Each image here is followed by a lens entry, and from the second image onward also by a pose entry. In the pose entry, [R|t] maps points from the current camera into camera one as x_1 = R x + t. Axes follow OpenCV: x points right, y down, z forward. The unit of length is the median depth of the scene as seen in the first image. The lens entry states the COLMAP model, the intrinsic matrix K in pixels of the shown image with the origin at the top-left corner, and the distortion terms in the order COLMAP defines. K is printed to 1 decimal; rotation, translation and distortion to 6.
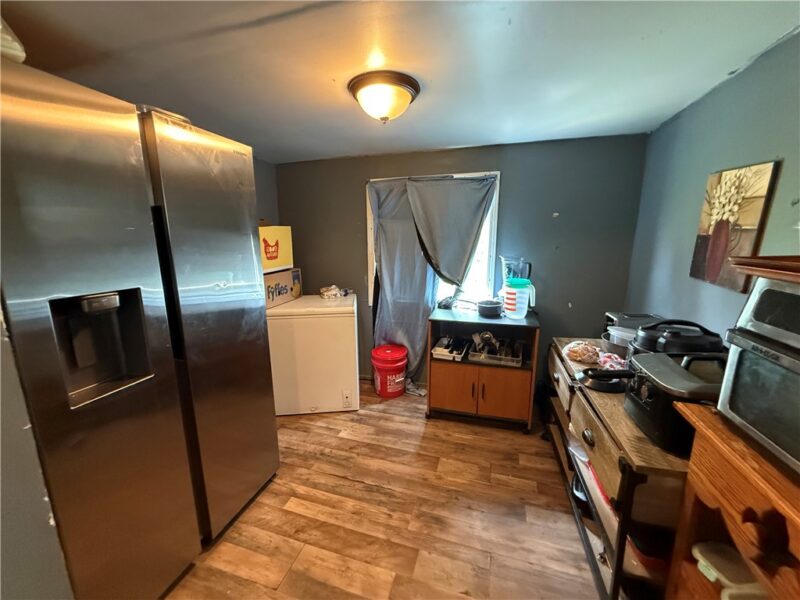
lens RADIAL K [[309.9, 0, 397.1], [0, 309.9, 303.8], [0, 0, 1]] dist [-0.003068, -0.000024]
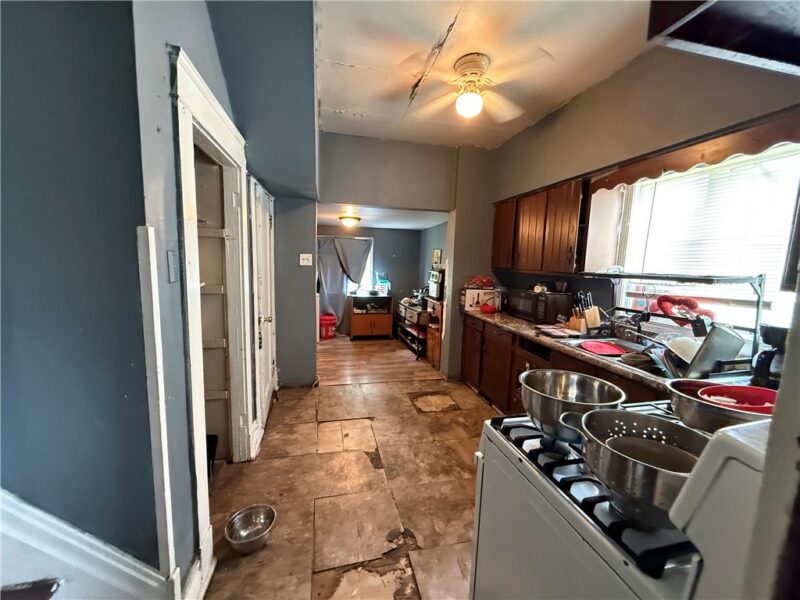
lens RADIAL K [[309.9, 0, 398.7], [0, 309.9, 300.4], [0, 0, 1]] dist [-0.003068, -0.000024]
pose [[0.857836, -0.030098, 0.513042, -0.784828], [0.076190, 0.994700, -0.069039, 0.262489], [-0.508245, 0.098313, 0.855582, -1.191483]]
